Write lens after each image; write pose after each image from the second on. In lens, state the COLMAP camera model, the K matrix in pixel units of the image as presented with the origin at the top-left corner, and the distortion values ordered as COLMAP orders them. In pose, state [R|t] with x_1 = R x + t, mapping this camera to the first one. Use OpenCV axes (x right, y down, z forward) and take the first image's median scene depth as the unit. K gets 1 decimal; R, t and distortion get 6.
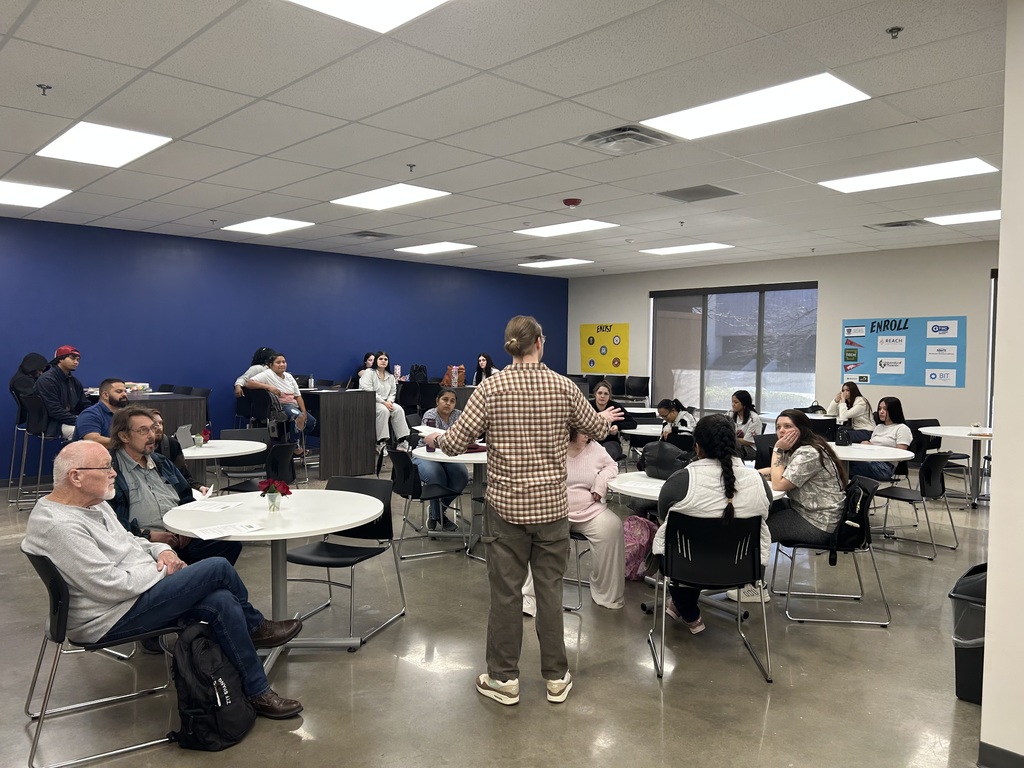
lens RADIAL K [[776.2, 0, 512.0], [0, 776.2, 384.0], [0, 0, 1]] dist [0.005005, 0.002689]
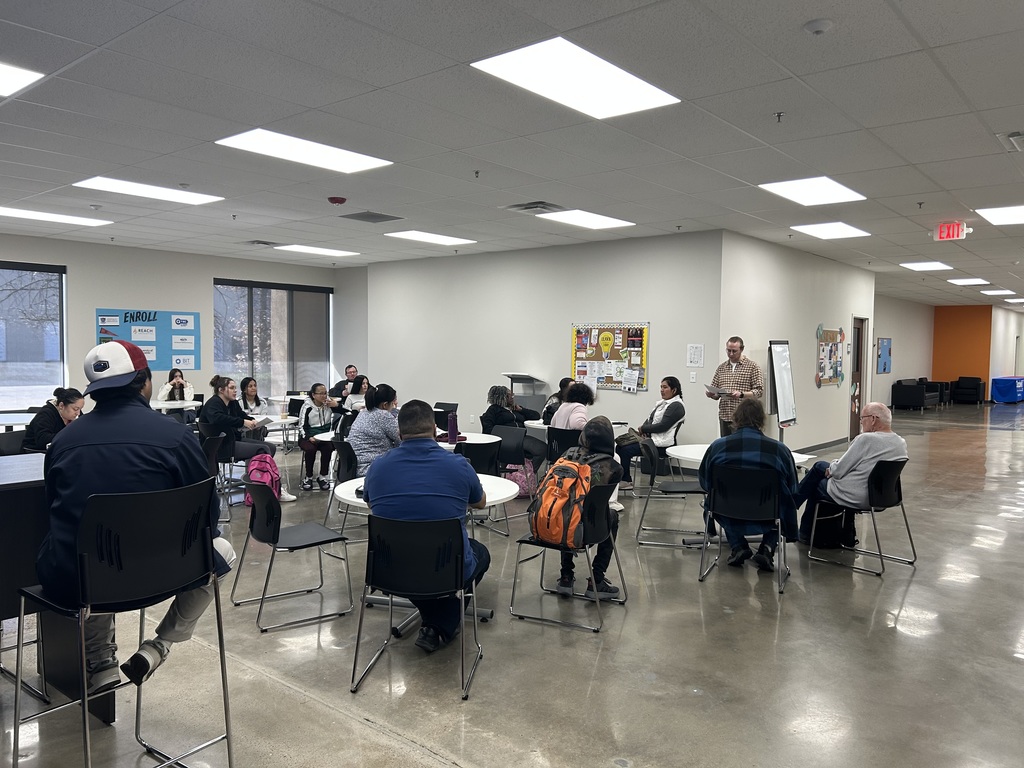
lens RADIAL K [[776.2, 0, 512.0], [0, 776.2, 384.0], [0, 0, 1]] dist [0.005005, 0.002689]
pose [[-0.114693, -0.051813, 0.992049, -0.677957], [0.034729, 0.997819, 0.056129, -0.023722], [-0.992794, 0.040890, -0.112644, 0.607457]]
